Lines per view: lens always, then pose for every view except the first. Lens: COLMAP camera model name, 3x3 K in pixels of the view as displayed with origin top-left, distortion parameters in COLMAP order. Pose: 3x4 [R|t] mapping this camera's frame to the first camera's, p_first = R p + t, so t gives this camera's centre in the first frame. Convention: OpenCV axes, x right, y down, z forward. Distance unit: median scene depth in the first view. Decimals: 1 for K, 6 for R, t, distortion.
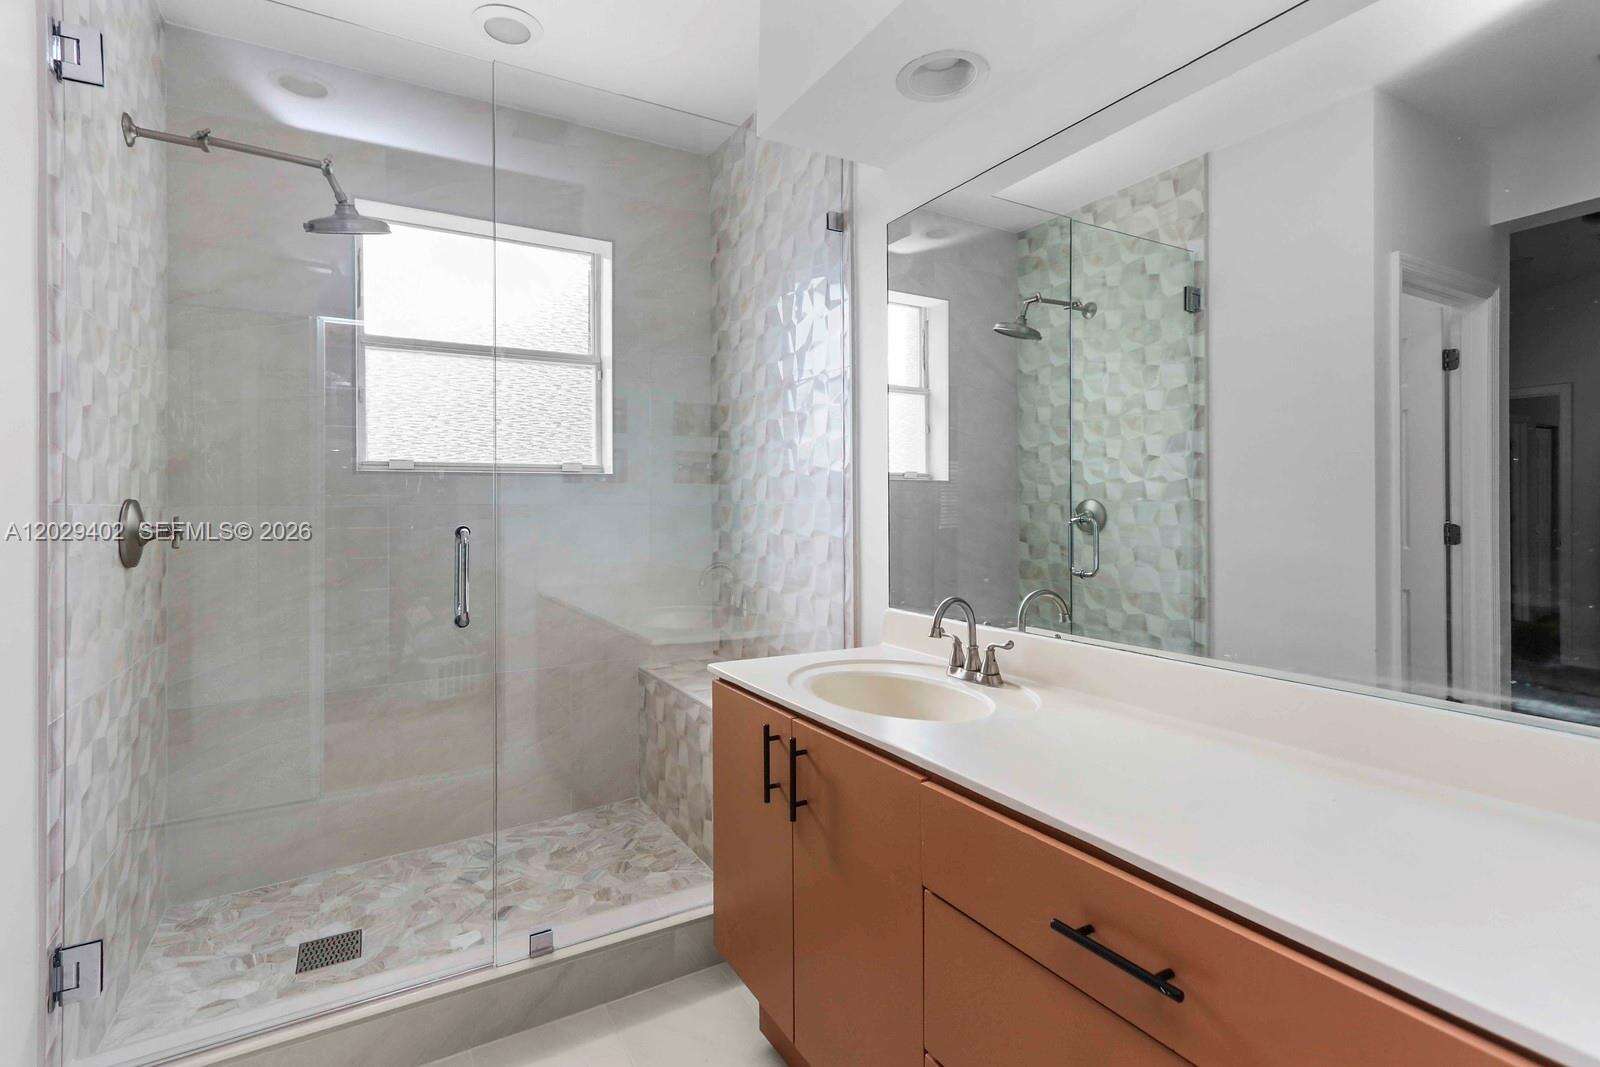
lens RADIAL K [[763.4, 0, 800.7], [0, 763.4, 491.8], [0, 0, 1]] dist [0.001345, 0.005285]
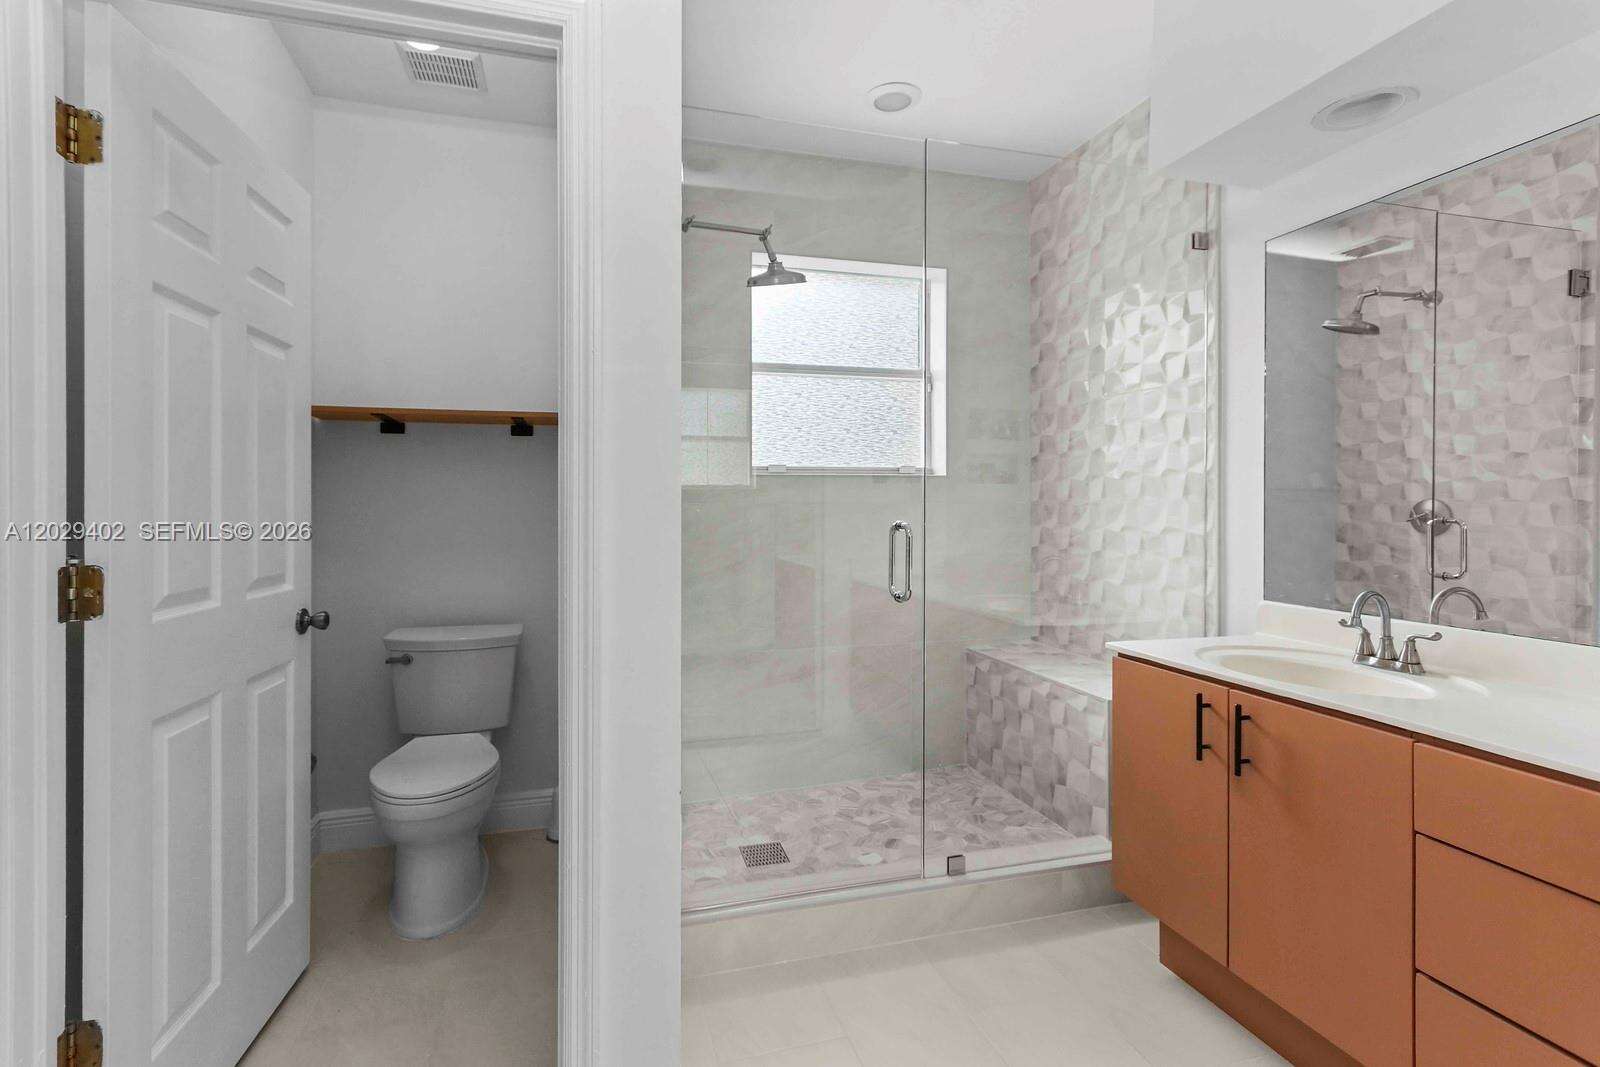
lens RADIAL K [[761.0, 0, 793.4], [0, 761.0, 497.7], [0, 0, 1]] dist [0.002301, 0.001440]
pose [[0.967844, 0.002846, -0.251536, -0.195316], [0.000297, 0.999922, 0.012459, -0.004797], [0.251552, -0.012133, 0.967768, -0.153460]]
